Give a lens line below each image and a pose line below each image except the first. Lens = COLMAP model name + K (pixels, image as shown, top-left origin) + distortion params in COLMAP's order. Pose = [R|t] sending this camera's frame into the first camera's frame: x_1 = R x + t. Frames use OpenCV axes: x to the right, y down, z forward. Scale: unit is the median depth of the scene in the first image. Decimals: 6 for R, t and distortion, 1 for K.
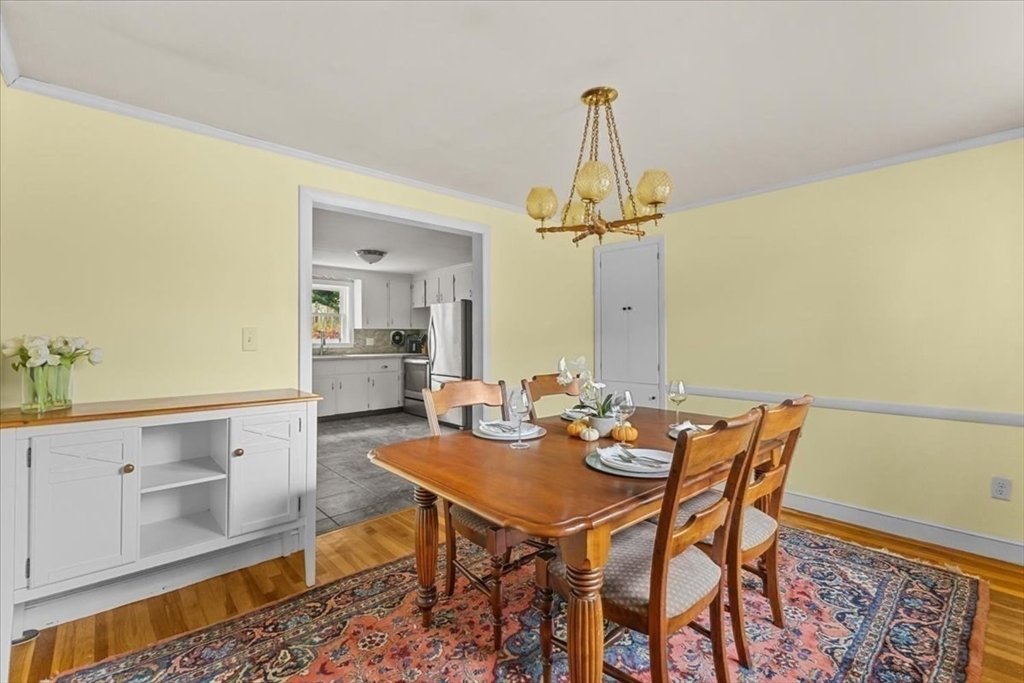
lens RADIAL K [[441.1, 0, 510.4], [0, 441.1, 332.8], [0, 0, 1]] dist [0.010068, -0.001821]
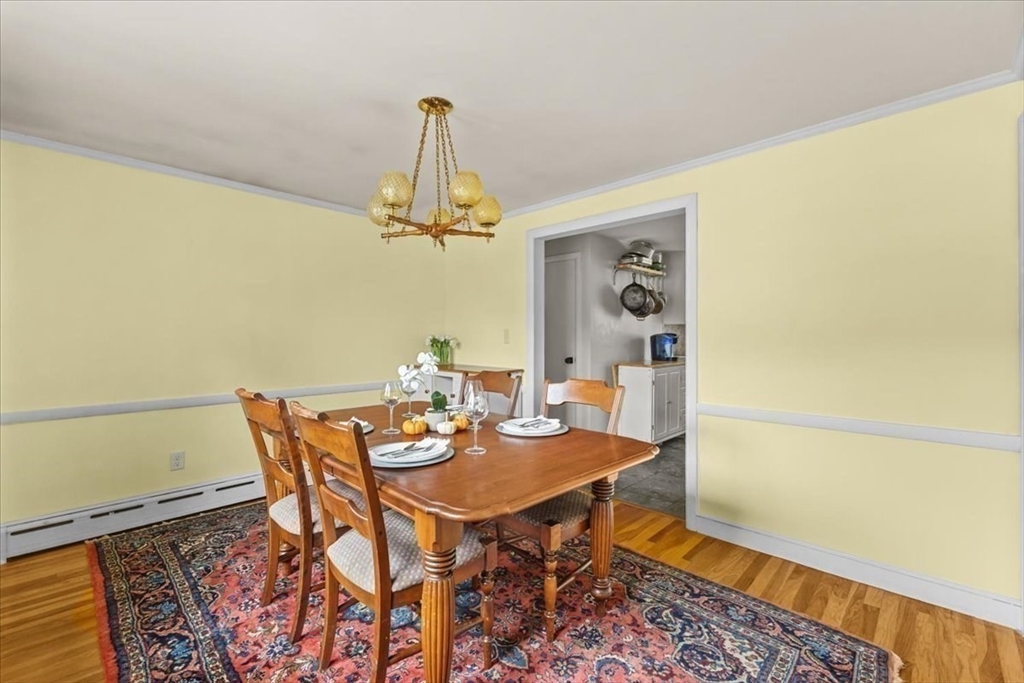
lens RADIAL K [[441.1, 0, 511.5], [0, 441.1, 337.8], [0, 0, 1]] dist [0.010068, -0.001821]
pose [[0.067785, 0.011120, -0.997638, 0.352272], [0.005419, 0.999919, 0.011514, 0.000461], [0.997685, -0.006187, 0.067719, 0.308667]]
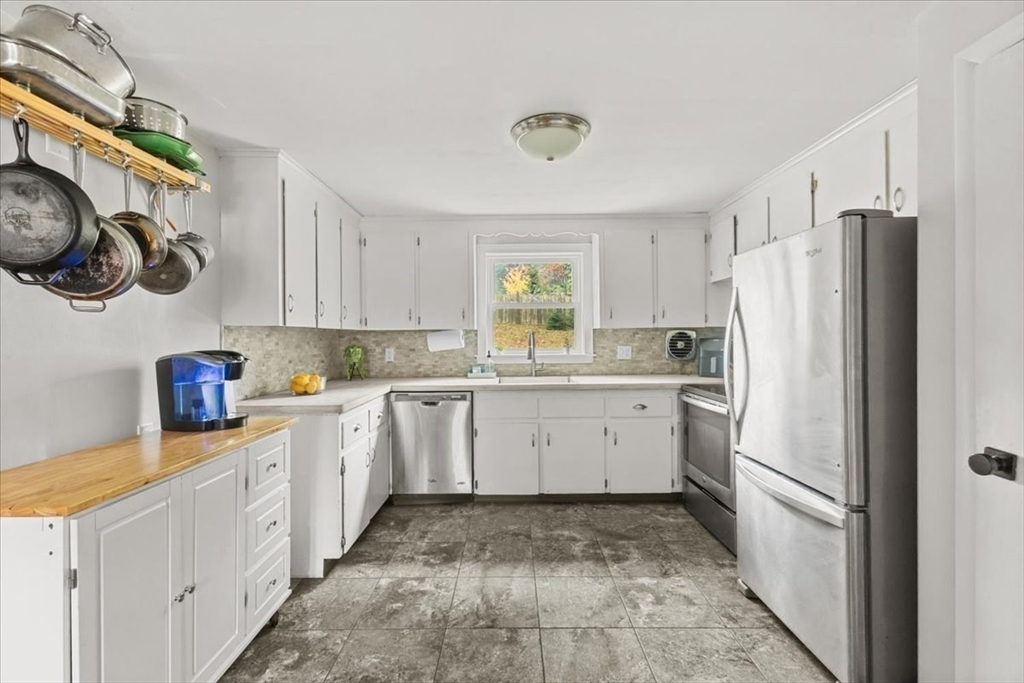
lens RADIAL K [[441.1, 0, 515.9], [0, 441.1, 342.6], [0, 0, 1]] dist [0.010068, -0.001821]
pose [[0.746490, 0.002585, -0.665391, -0.065384], [0.014550, 0.999690, 0.020207, -0.004522], [0.665237, -0.024766, 0.746221, 0.546540]]
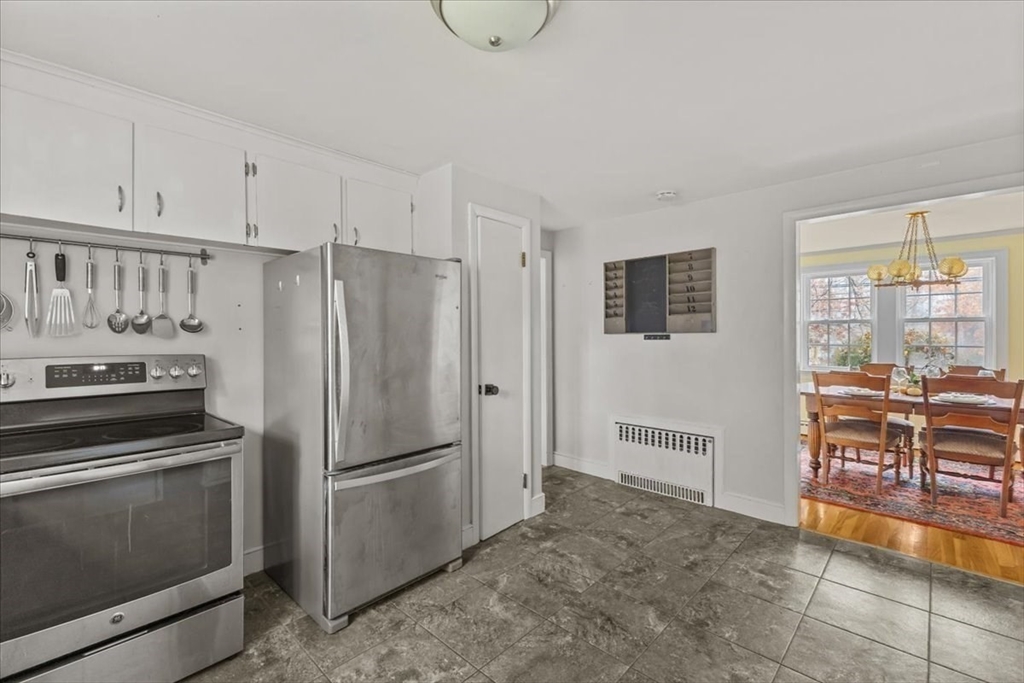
lens RADIAL K [[441.1, 0, 508.6], [0, 441.1, 333.9], [0, 0, 1]] dist [0.010068, -0.001821]
pose [[-0.068657, 0.003448, 0.997634, -0.438017], [-0.005414, 0.999978, -0.003829, -0.001578], [-0.997626, -0.005664, -0.068637, 0.800011]]
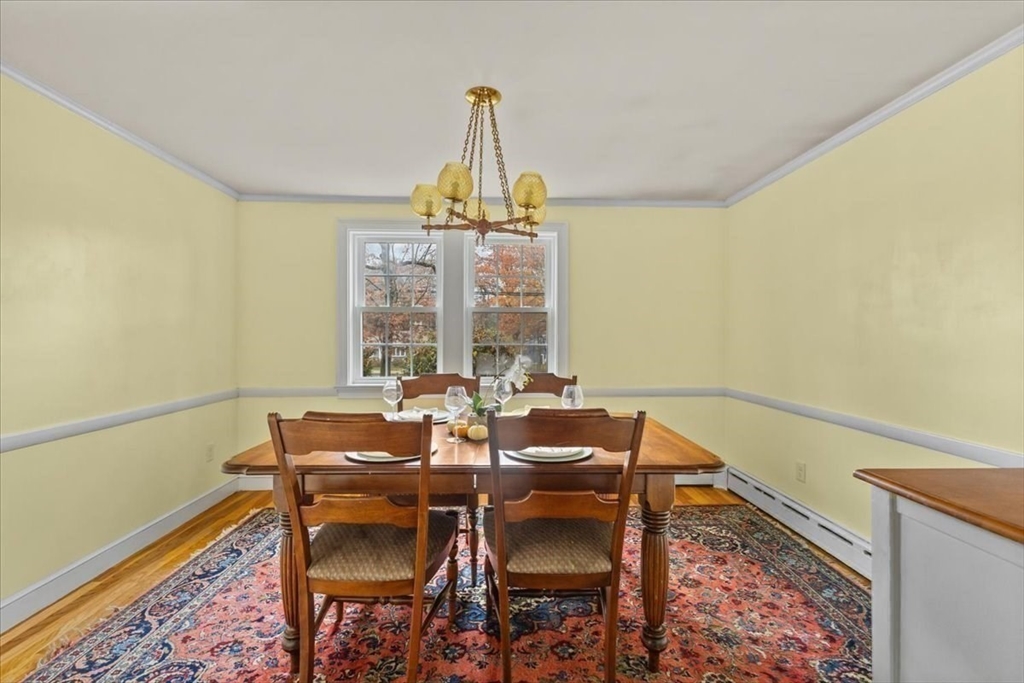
lens RADIAL K [[441.1, 0, 511.2], [0, 441.1, 343.3], [0, 0, 1]] dist [0.010068, -0.001821]
pose [[-0.761458, -0.005945, 0.648187, -0.139313], [-0.003809, 0.999982, 0.004697, 0.006405], [-0.648203, 0.001108, -0.761467, 0.480488]]
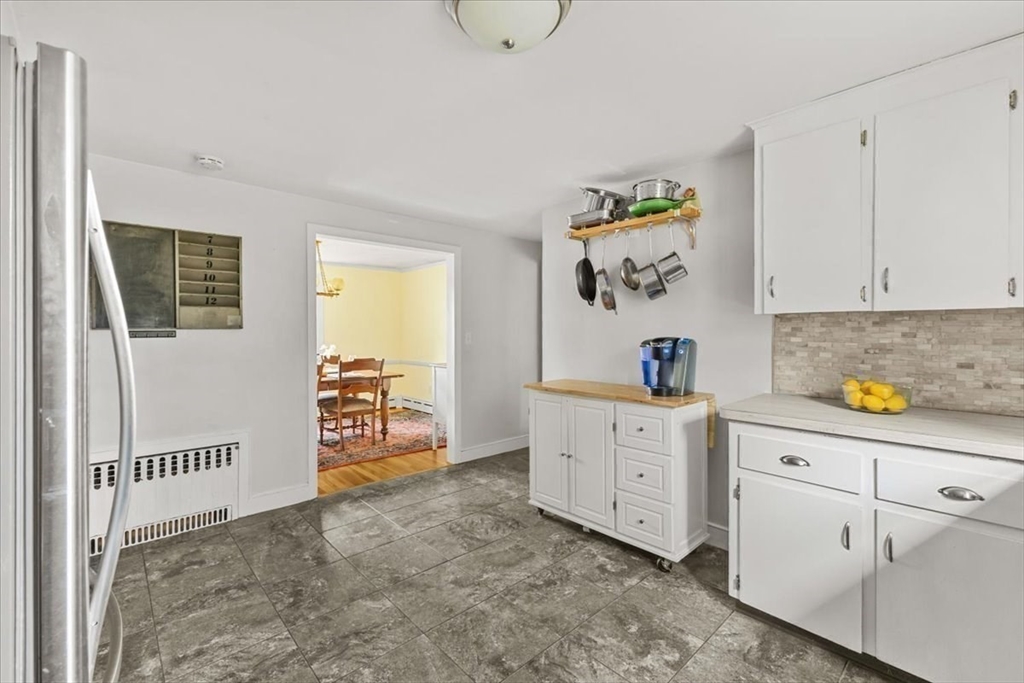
lens RADIAL K [[441.1, 0, 509.0], [0, 441.1, 334.4], [0, 0, 1]] dist [0.010068, -0.001821]
pose [[-0.999990, 0.002323, -0.003872, -0.249824], [0.002333, 0.999994, -0.002633, 0.001125], [0.003866, -0.002642, -0.999989, 0.982170]]
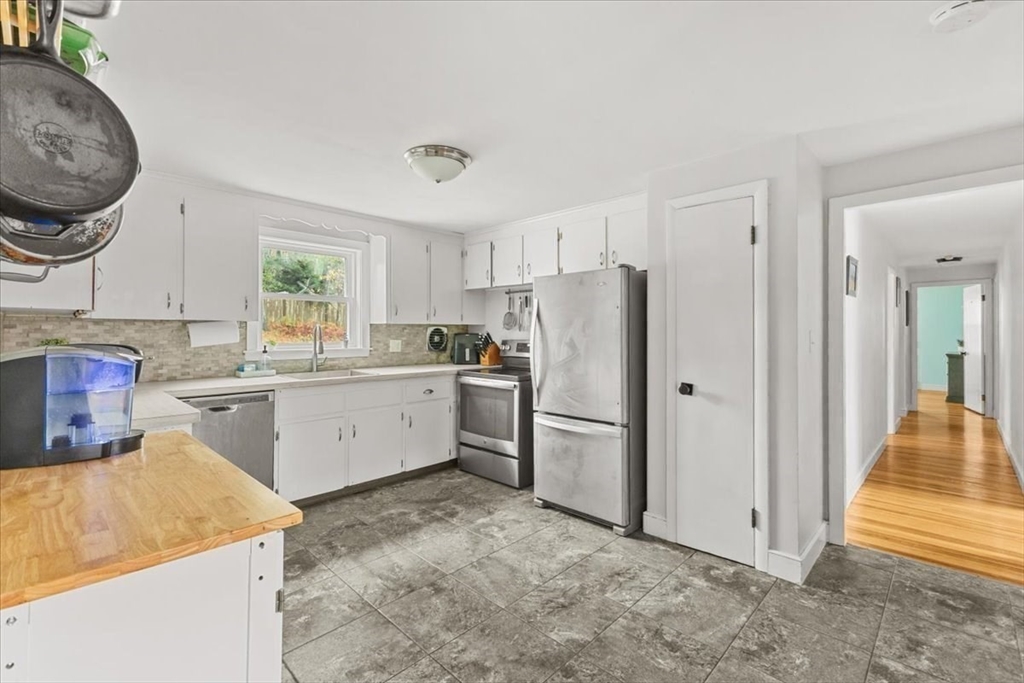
lens RADIAL K [[441.1, 0, 511.7], [0, 441.1, 332.5], [0, 0, 1]] dist [0.010068, -0.001821]
pose [[0.997841, 0.002752, 0.065612, -0.213384], [-0.003437, 0.999941, 0.010327, -0.004353], [-0.065579, -0.010530, 0.997792, 0.427855]]
